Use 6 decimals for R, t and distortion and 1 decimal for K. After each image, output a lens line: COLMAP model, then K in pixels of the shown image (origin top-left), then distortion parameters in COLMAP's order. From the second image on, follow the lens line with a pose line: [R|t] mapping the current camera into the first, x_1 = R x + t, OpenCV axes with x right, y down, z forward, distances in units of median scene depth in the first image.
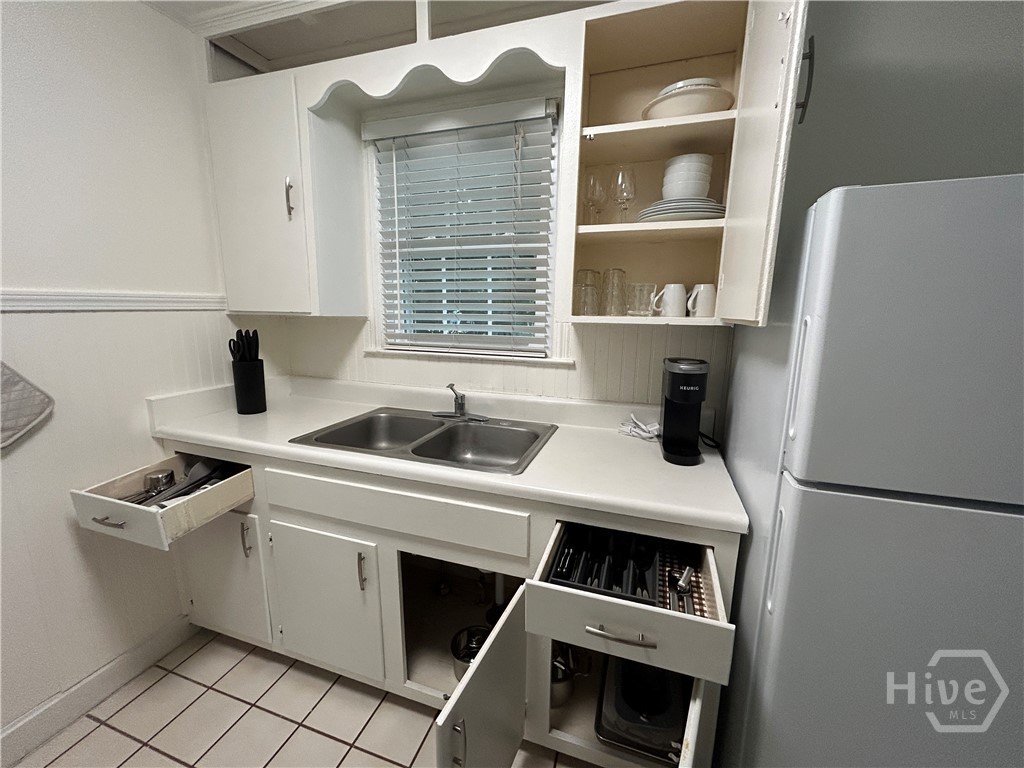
lens RADIAL K [[414.0, 0, 512.0], [0, 414.0, 384.0], [0, 0, 1]] dist [0.001576, 0.000464]
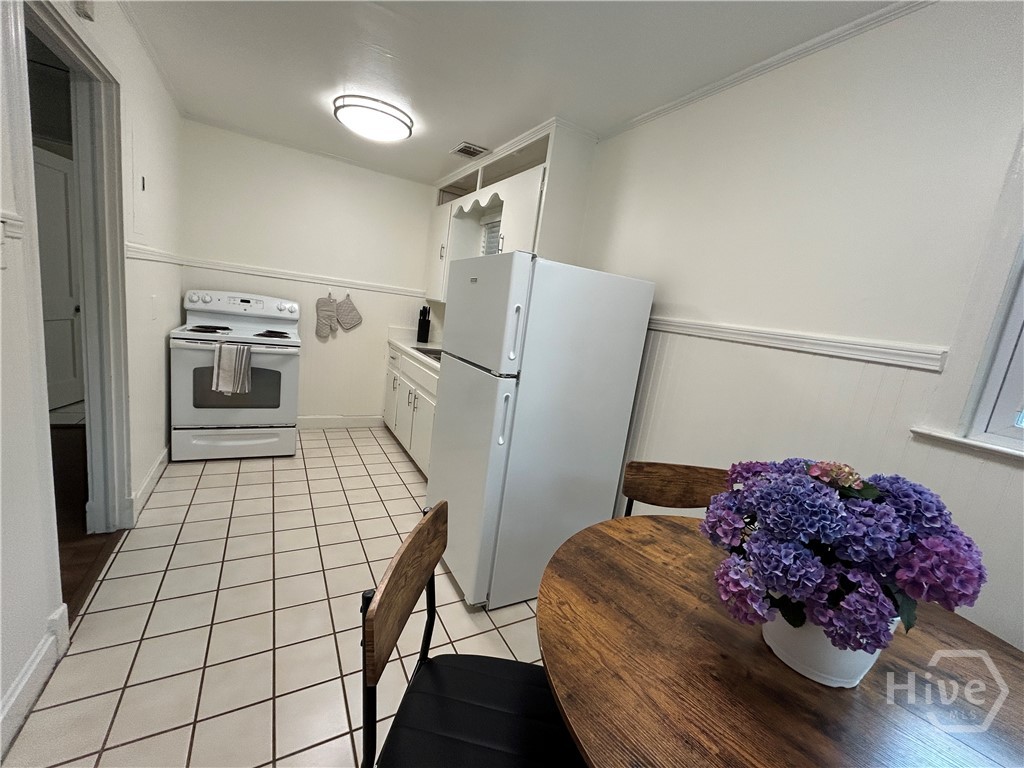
lens RADIAL K [[414.0, 0, 512.0], [0, 414.0, 384.0], [0, 0, 1]] dist [0.001576, 0.000464]
pose [[0.734000, 0.218397, -0.643076, 1.412828], [-0.251023, 0.967073, 0.041915, 0.081239], [0.631056, 0.130661, 0.764654, -0.455268]]
